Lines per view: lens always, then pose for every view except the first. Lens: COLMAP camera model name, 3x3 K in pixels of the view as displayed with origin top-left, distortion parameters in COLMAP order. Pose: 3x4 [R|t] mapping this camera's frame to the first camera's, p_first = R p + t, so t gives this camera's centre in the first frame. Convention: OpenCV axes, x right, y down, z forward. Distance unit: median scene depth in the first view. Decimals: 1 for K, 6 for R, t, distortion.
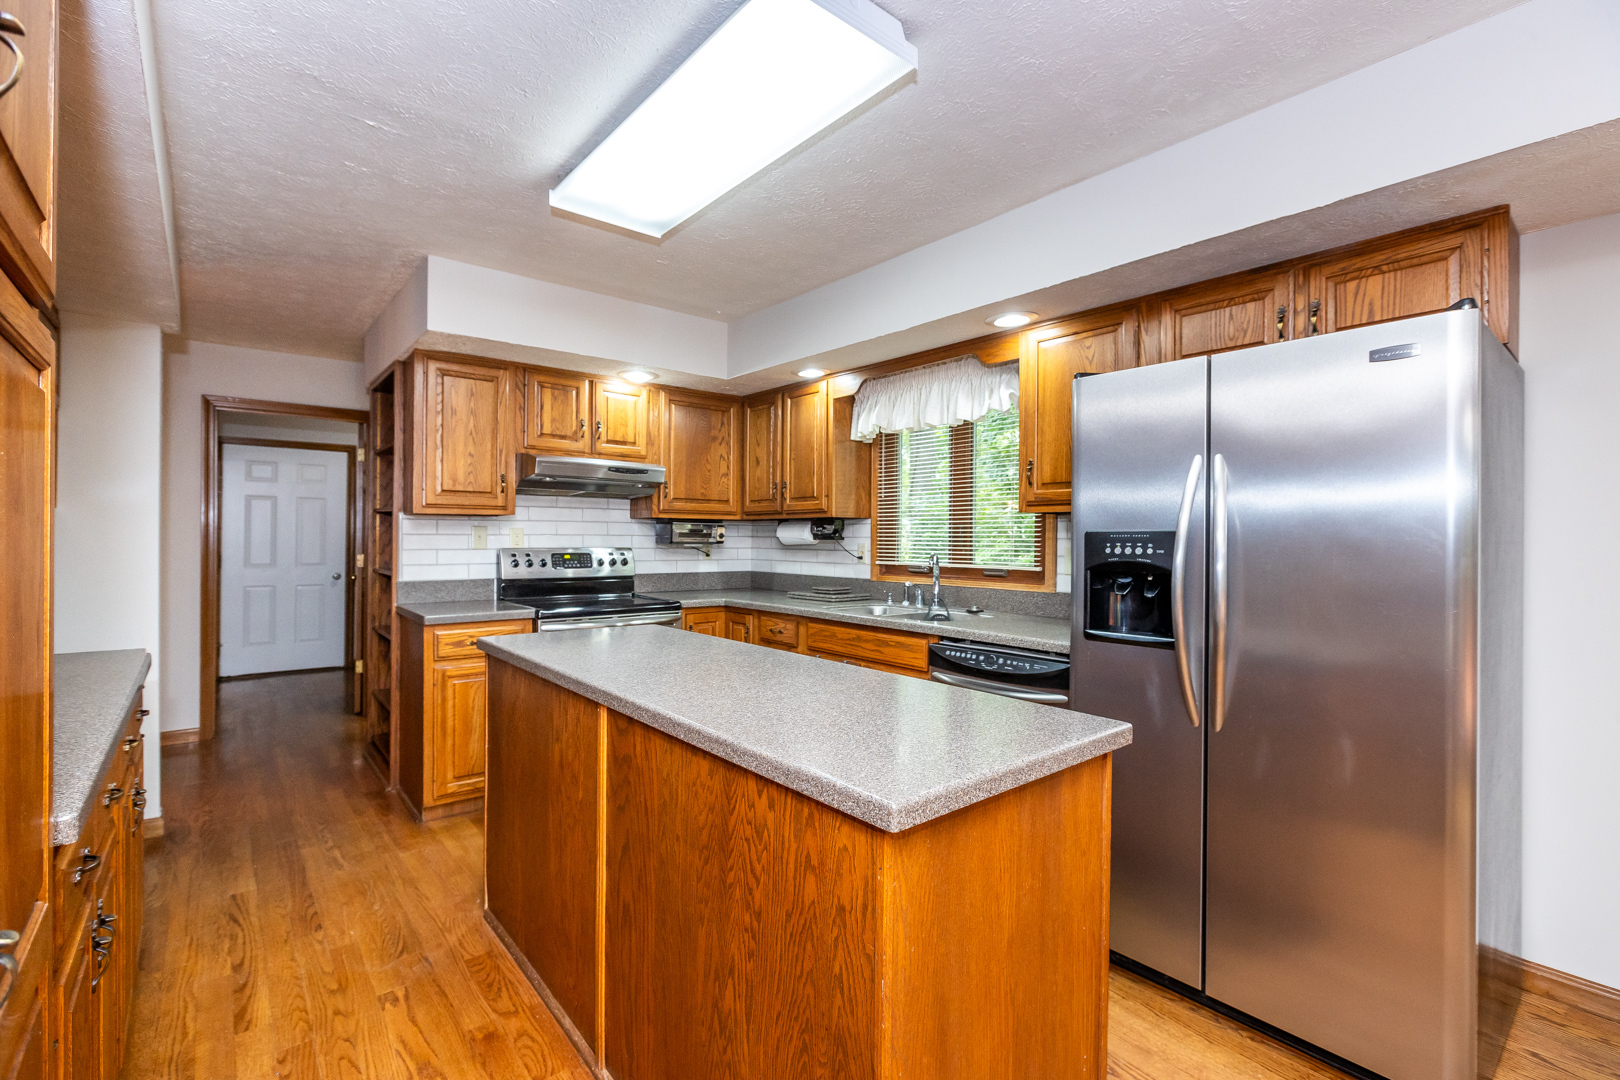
lens RADIAL K [[729.4, 0, 806.9], [0, 729.4, 537.9], [0, 0, 1]] dist [-0.003188, 0.001398]
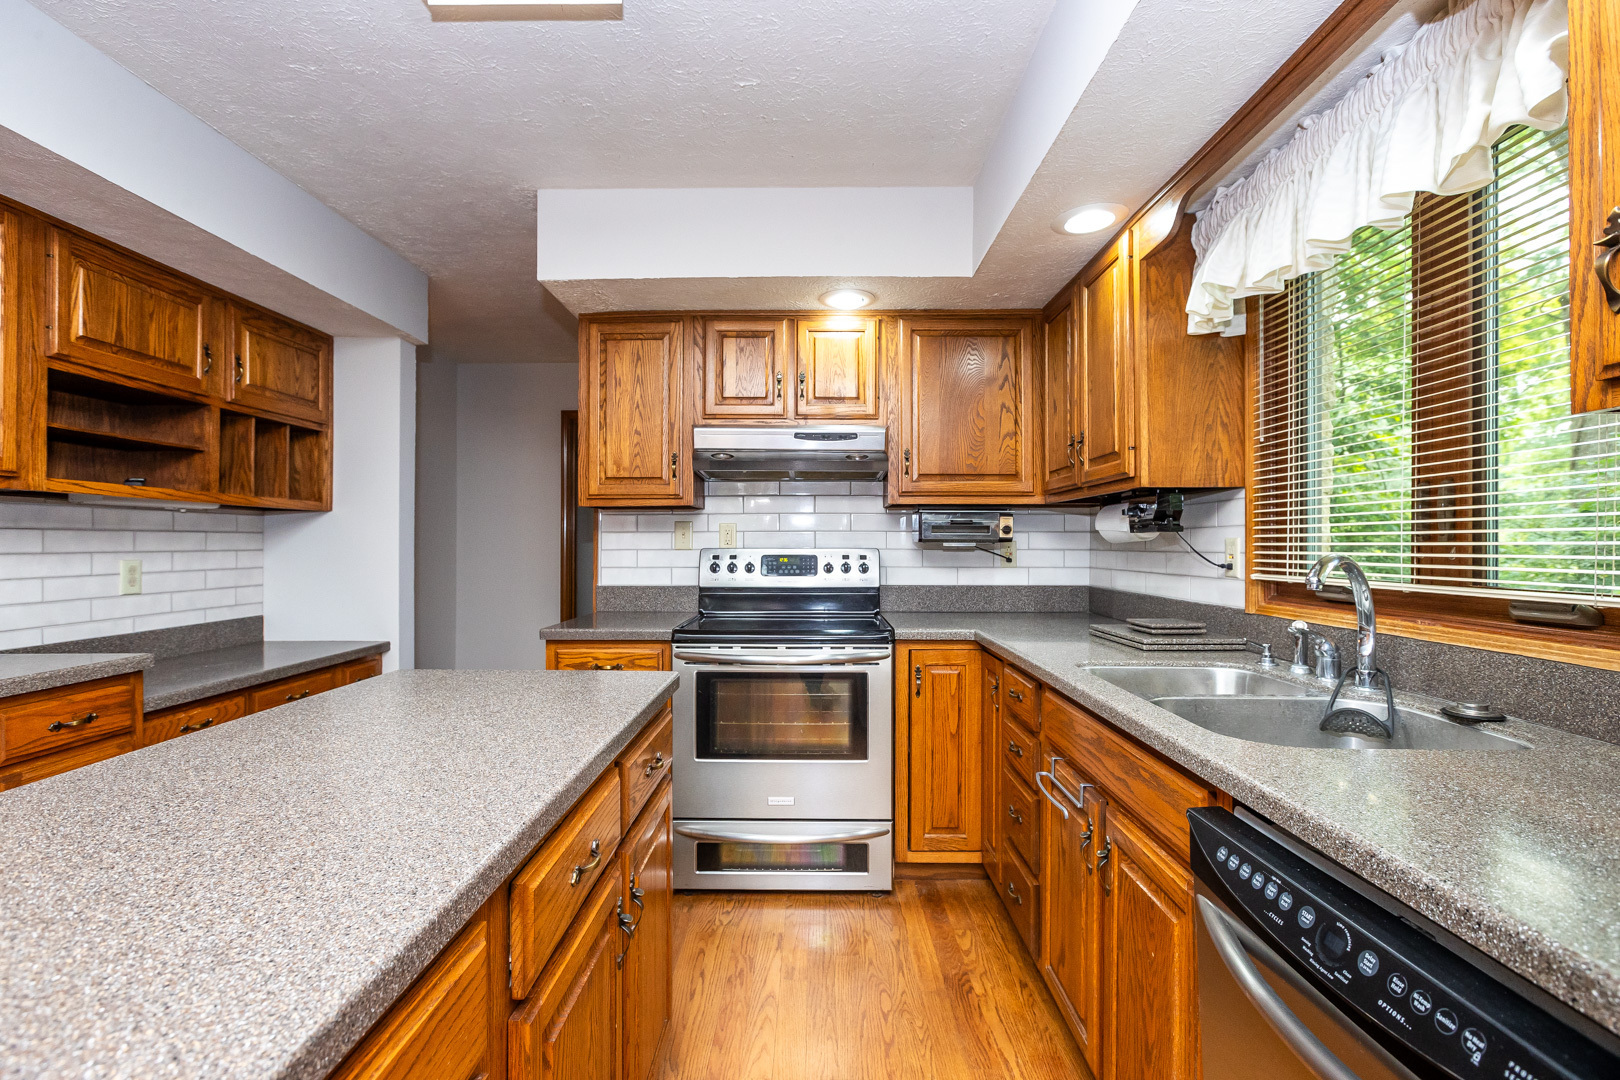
lens RADIAL K [[729.4, 0, 813.7], [0, 729.4, 535.7], [0, 0, 1]] dist [-0.003188, 0.001398]
pose [[0.765086, -0.013706, -0.643782, 0.185765], [0.003987, 0.999855, -0.016548, 0.013487], [0.643916, 0.010094, 0.765030, 0.441606]]
